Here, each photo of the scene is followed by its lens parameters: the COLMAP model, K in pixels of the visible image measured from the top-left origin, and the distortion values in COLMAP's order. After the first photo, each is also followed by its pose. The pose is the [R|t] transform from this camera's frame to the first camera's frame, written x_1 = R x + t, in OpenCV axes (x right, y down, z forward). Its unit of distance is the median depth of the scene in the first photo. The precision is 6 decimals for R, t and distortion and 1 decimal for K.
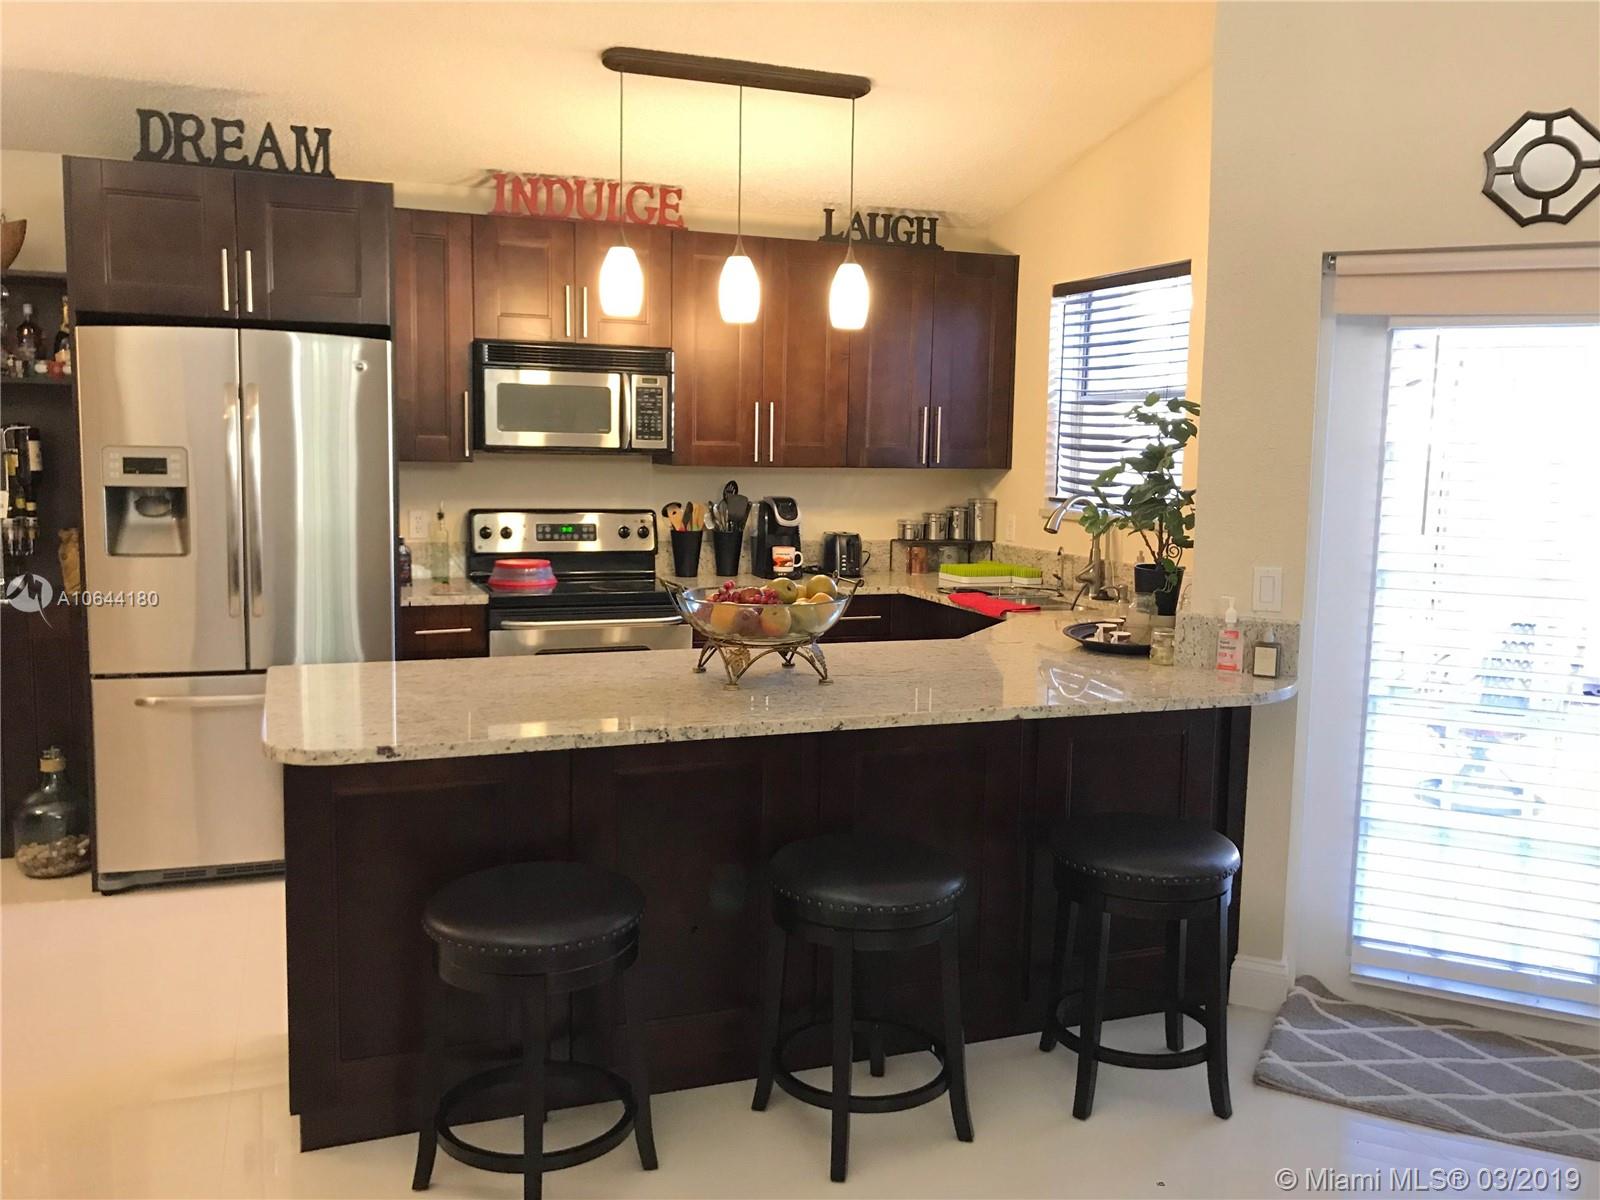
lens RADIAL K [[1305.6, 0, 794.6], [0, 1305.6, 599.9], [0, 0, 1]] dist [0.002972, -0.003561]
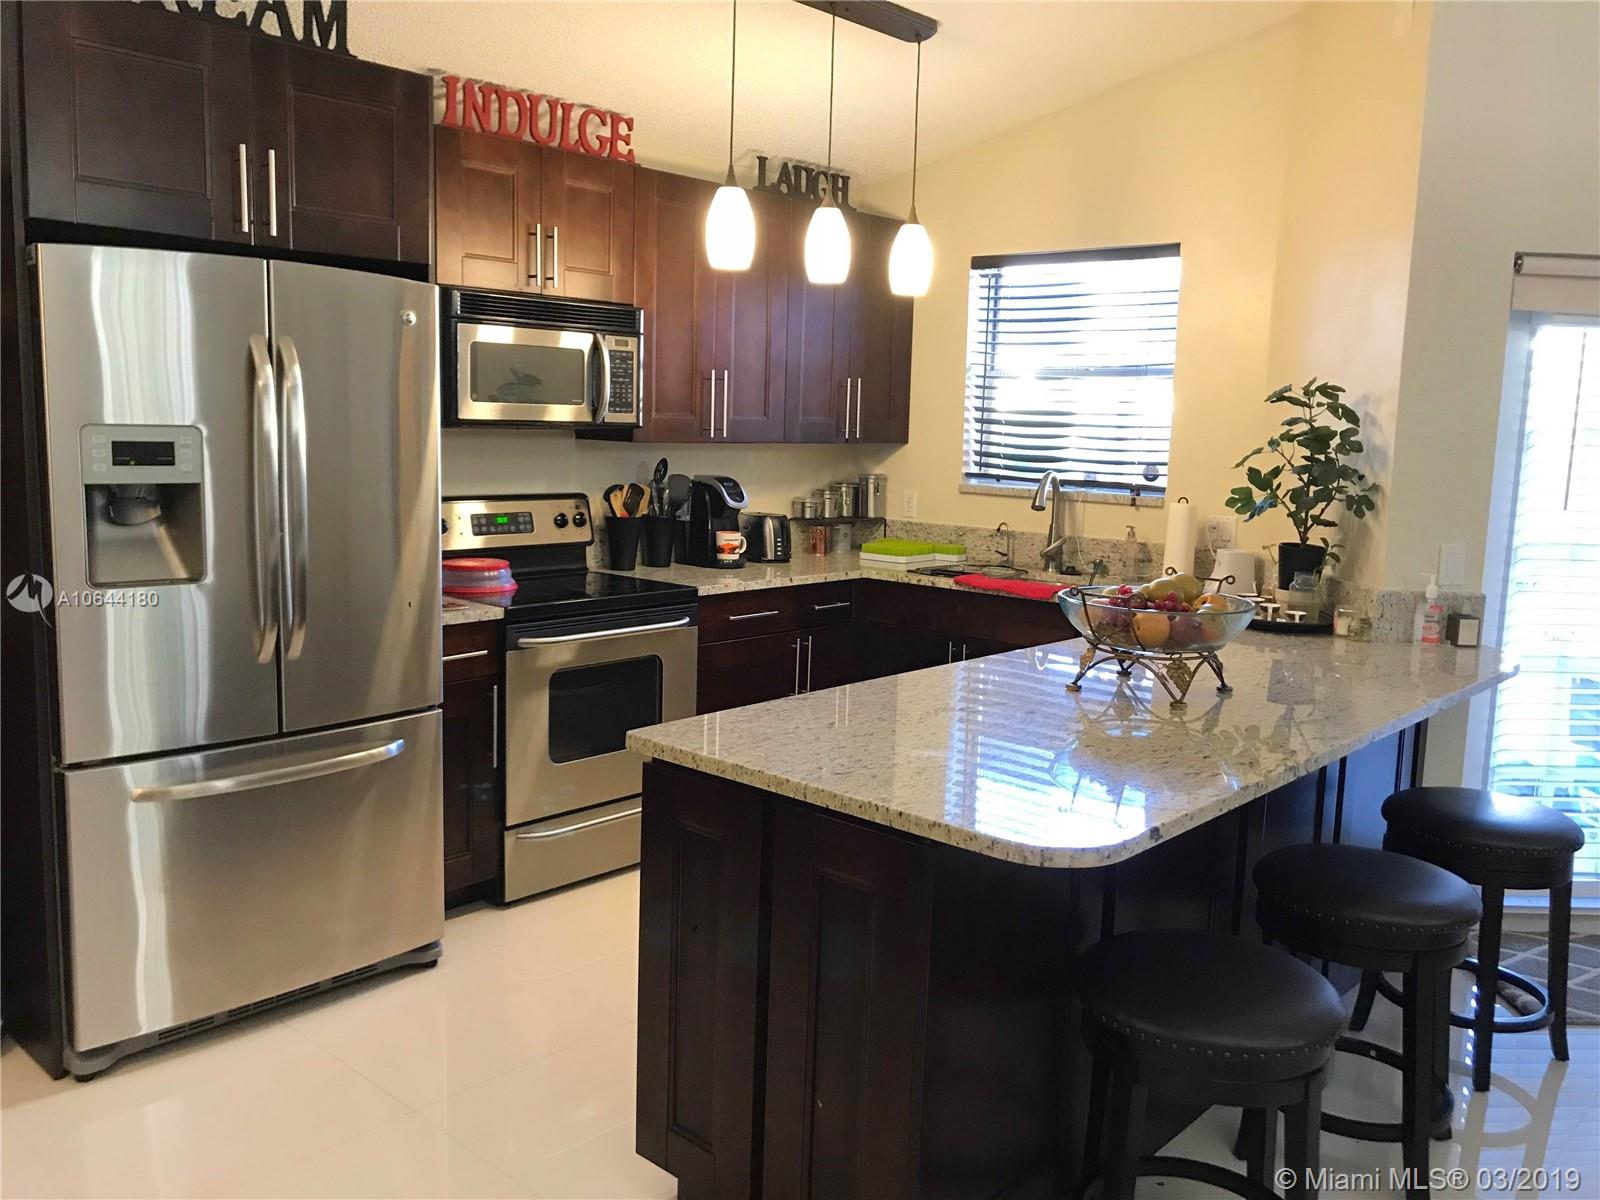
lens RADIAL K [[1305.6, 0, 798.1], [0, 1305.6, 597.4], [0, 0, 1]] dist [0.002972, -0.003561]
pose [[0.895105, -0.056493, 0.442261, -0.392863], [0.043205, 0.998262, 0.040072, -0.031605], [-0.443756, -0.016761, 0.895991, 0.183492]]
